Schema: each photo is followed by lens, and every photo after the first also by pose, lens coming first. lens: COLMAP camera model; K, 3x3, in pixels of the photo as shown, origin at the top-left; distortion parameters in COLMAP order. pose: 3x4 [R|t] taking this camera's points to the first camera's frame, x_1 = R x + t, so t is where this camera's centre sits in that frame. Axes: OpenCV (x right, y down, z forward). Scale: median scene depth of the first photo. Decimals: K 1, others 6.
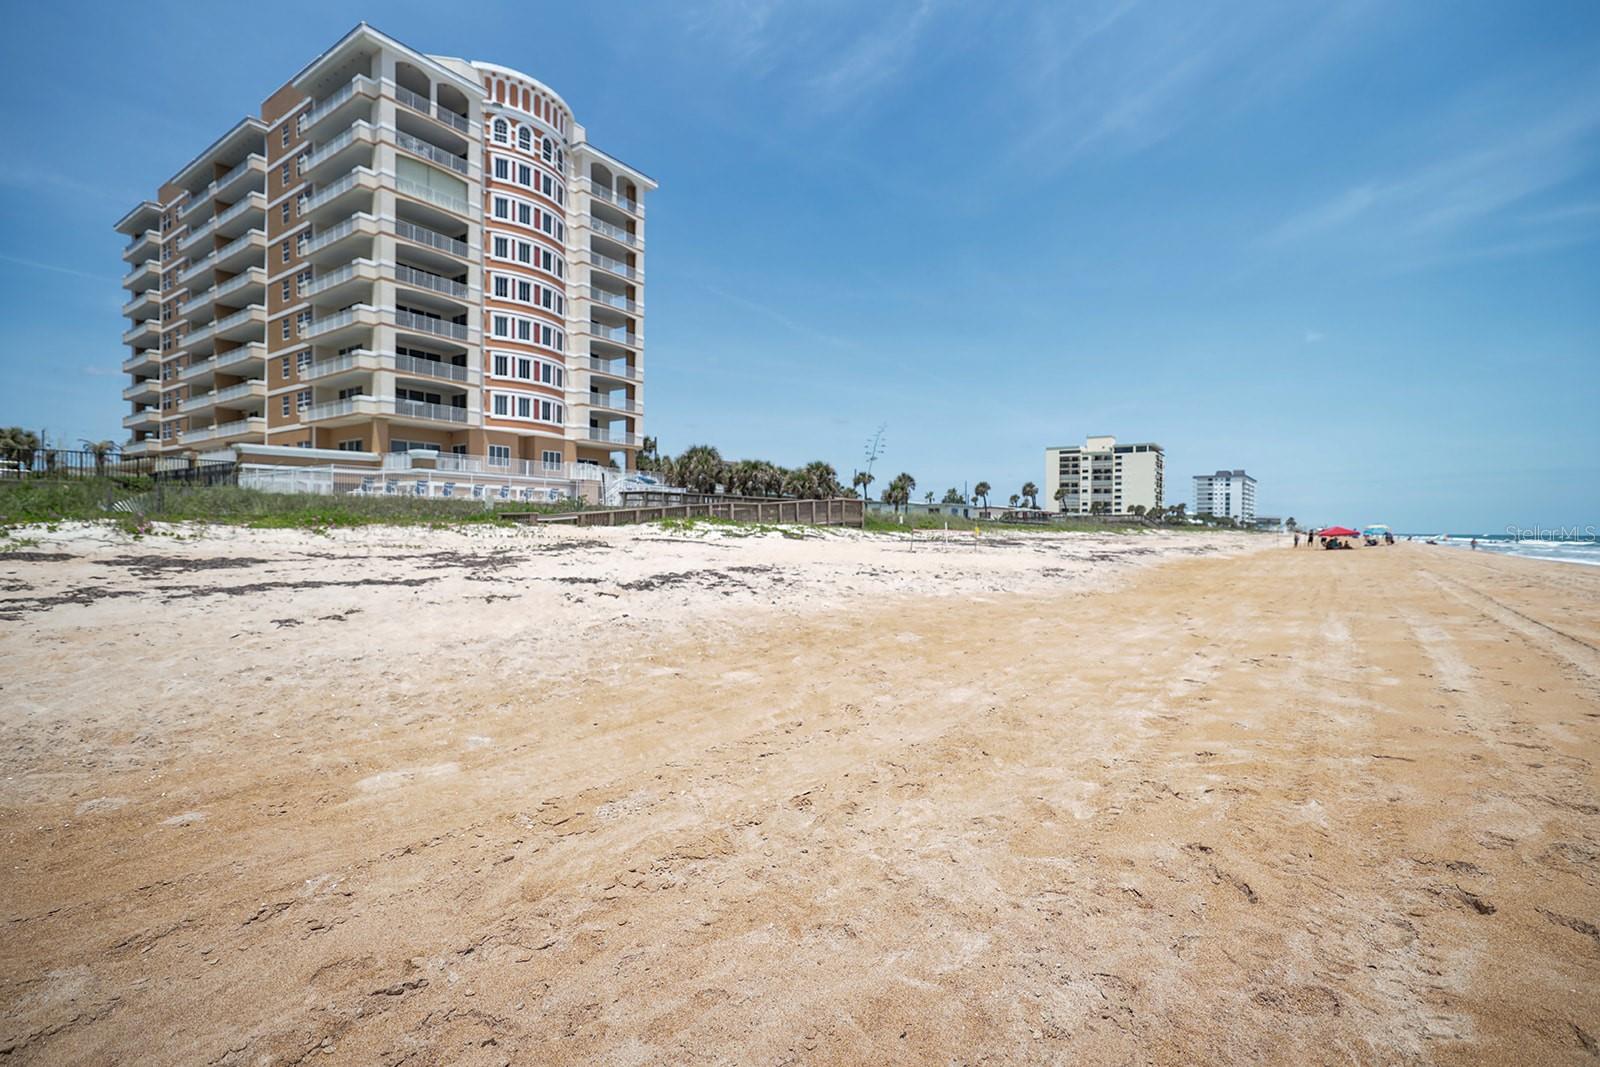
lens RADIAL K [[706.0, 0, 795.2], [0, 706.0, 528.2], [0, 0, 1]] dist [0.001596, 0.000072]
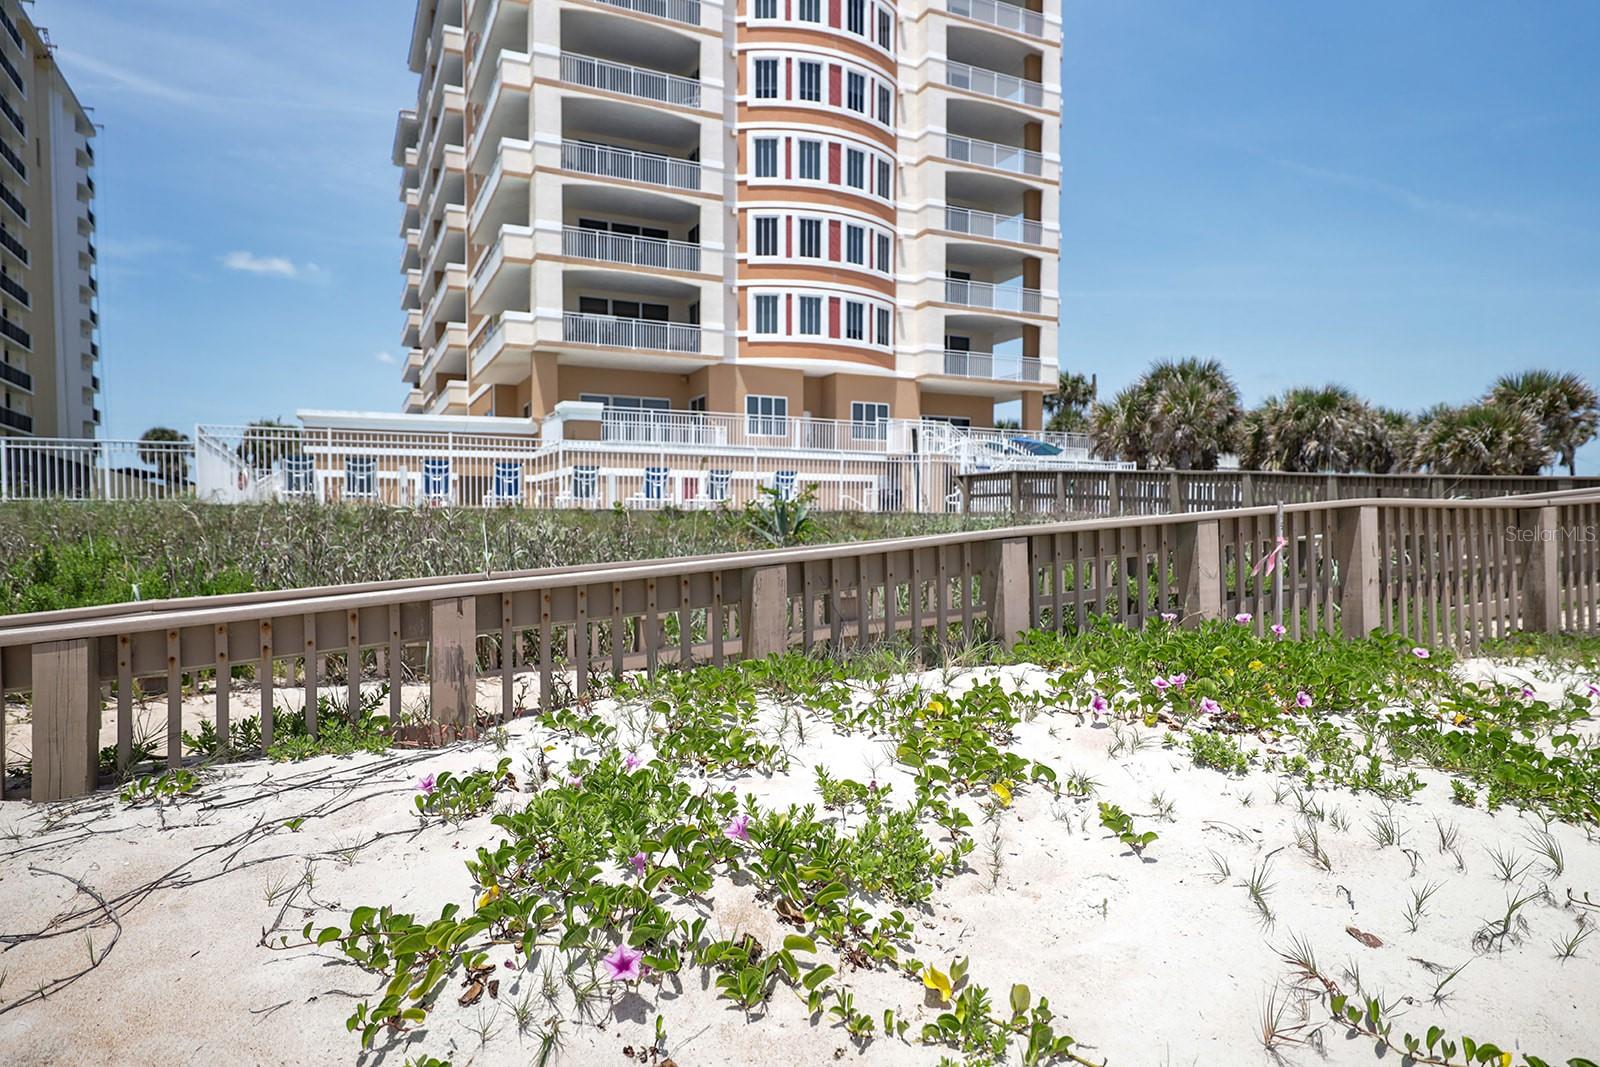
lens RADIAL K [[967.4, 0, 809.8], [0, 967.4, 567.3], [0, 0, 1]] dist [0.007177, 0.000325]
pose [[0.875072, 0.014231, -0.483783, -0.046579], [0.003265, 0.999371, 0.035302, -0.015503], [0.483981, -0.032471, 0.874476, 0.387687]]
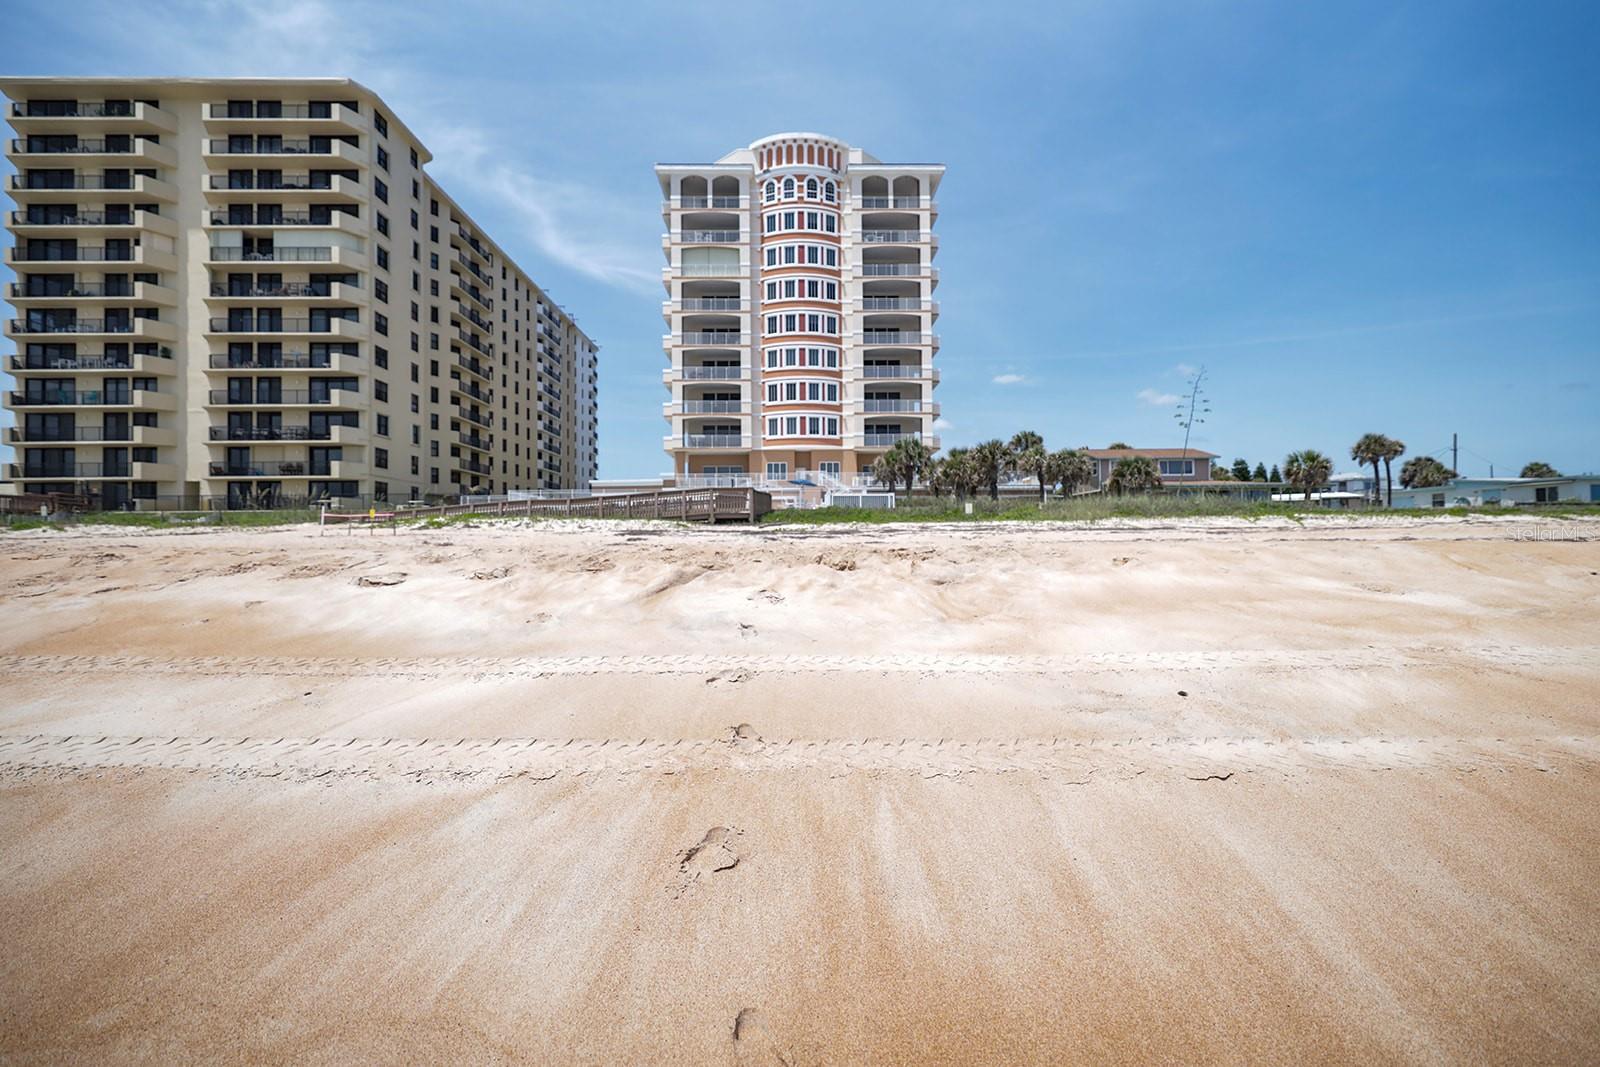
lens RADIAL K [[706.0, 0, 805.5], [0, 706.0, 531.8], [0, 0, 1]] dist [0.001596, 0.000072]
pose [[0.598639, -0.024258, -0.800651, 0.521478], [0.010260, 0.999692, -0.022617, 0.022580], [0.800953, 0.005325, 0.598703, 0.346881]]
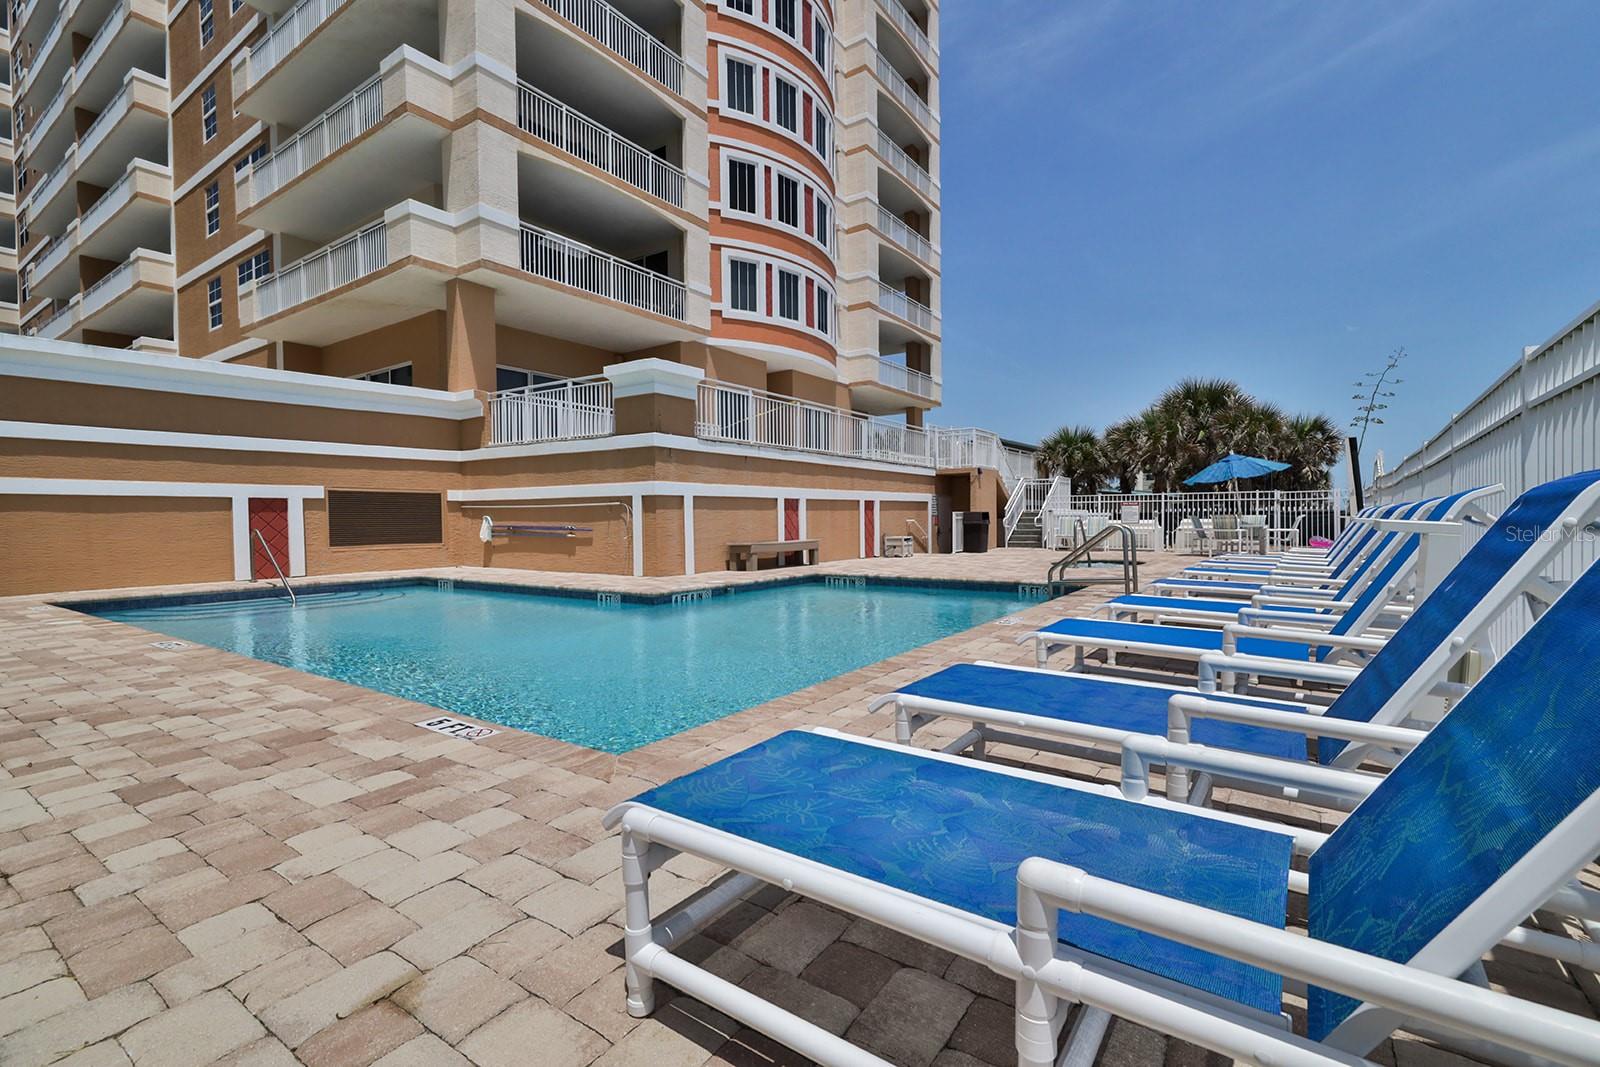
lens RADIAL K [[706.0, 0, 800.2], [0, 706.0, 535.8], [0, 0, 1]] dist [0.001596, 0.000072]
pose [[0.999886, -0.014929, 0.002057, -0.379324], [0.014867, 0.999516, 0.027339, -0.041461], [-0.002464, -0.027305, 0.999624, 0.581243]]
